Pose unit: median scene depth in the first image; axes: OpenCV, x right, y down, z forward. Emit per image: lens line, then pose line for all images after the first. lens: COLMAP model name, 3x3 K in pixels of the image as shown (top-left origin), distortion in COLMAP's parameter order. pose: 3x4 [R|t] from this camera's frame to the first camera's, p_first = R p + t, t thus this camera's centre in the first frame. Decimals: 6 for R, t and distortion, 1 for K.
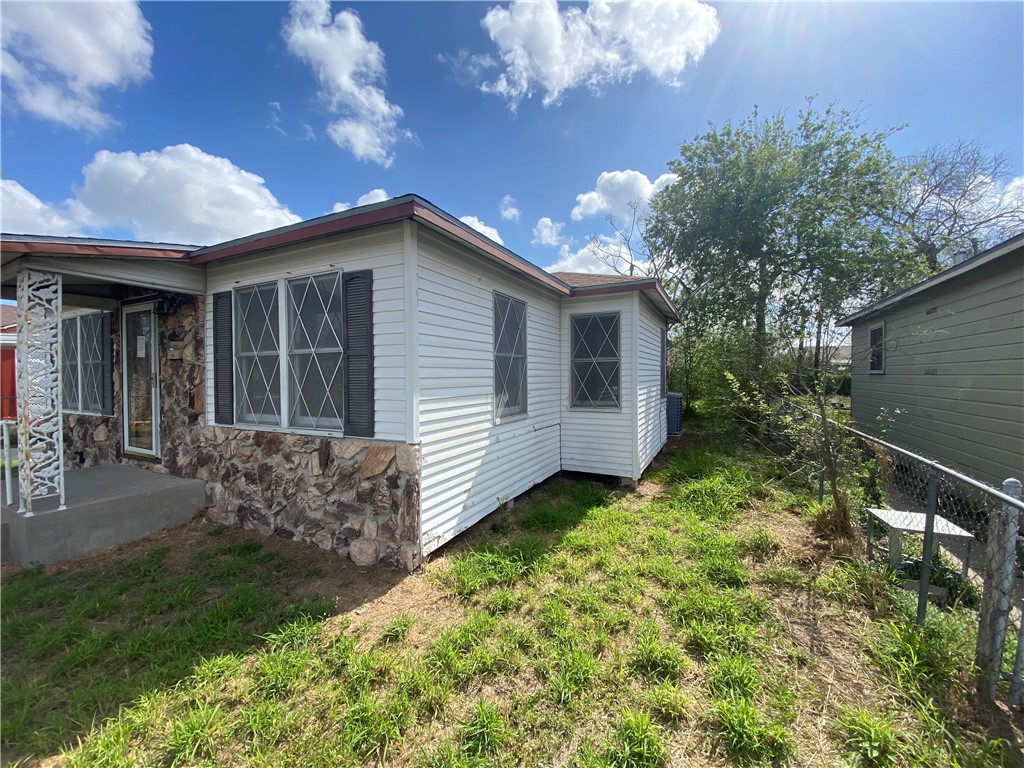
lens RADIAL K [[410.9, 0, 510.8], [0, 410.9, 383.0], [0, 0, 1]] dist [0.027536, -0.024991]
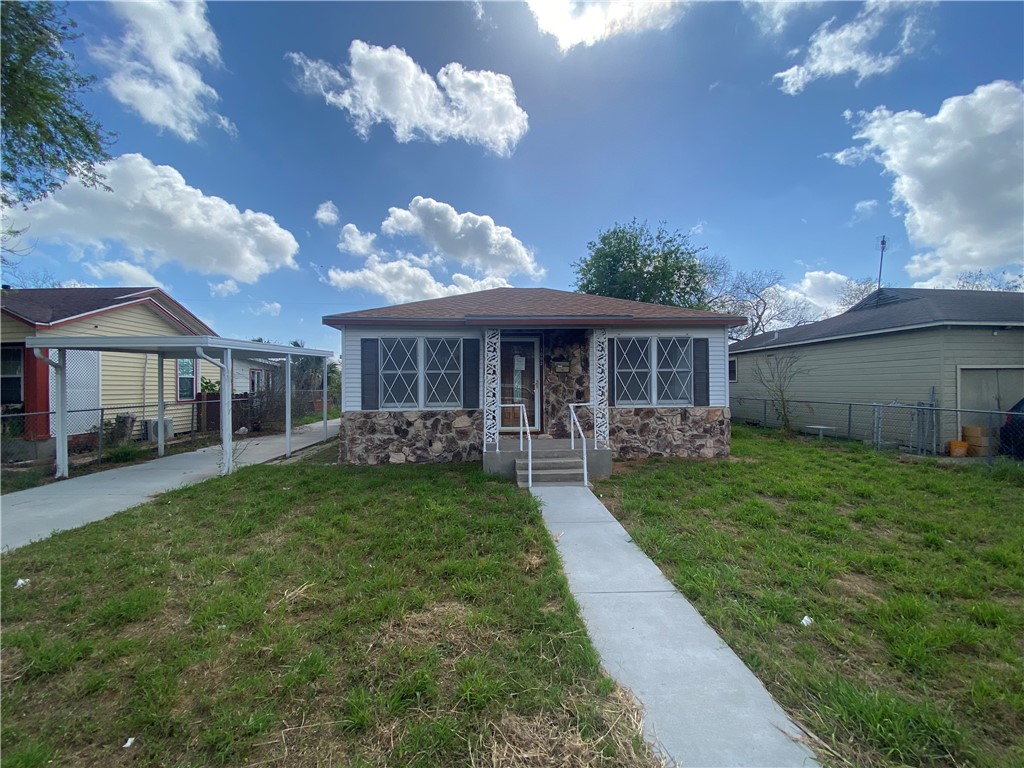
lens RADIAL K [[410.9, 0, 510.8], [0, 410.9, 383.0], [0, 0, 1]] dist [0.027536, -0.024991]
pose [[0.890800, -0.005821, 0.454359, -2.184786], [0.020937, 0.999382, -0.028244, 0.036198], [-0.453914, 0.034672, 0.890371, -0.573203]]
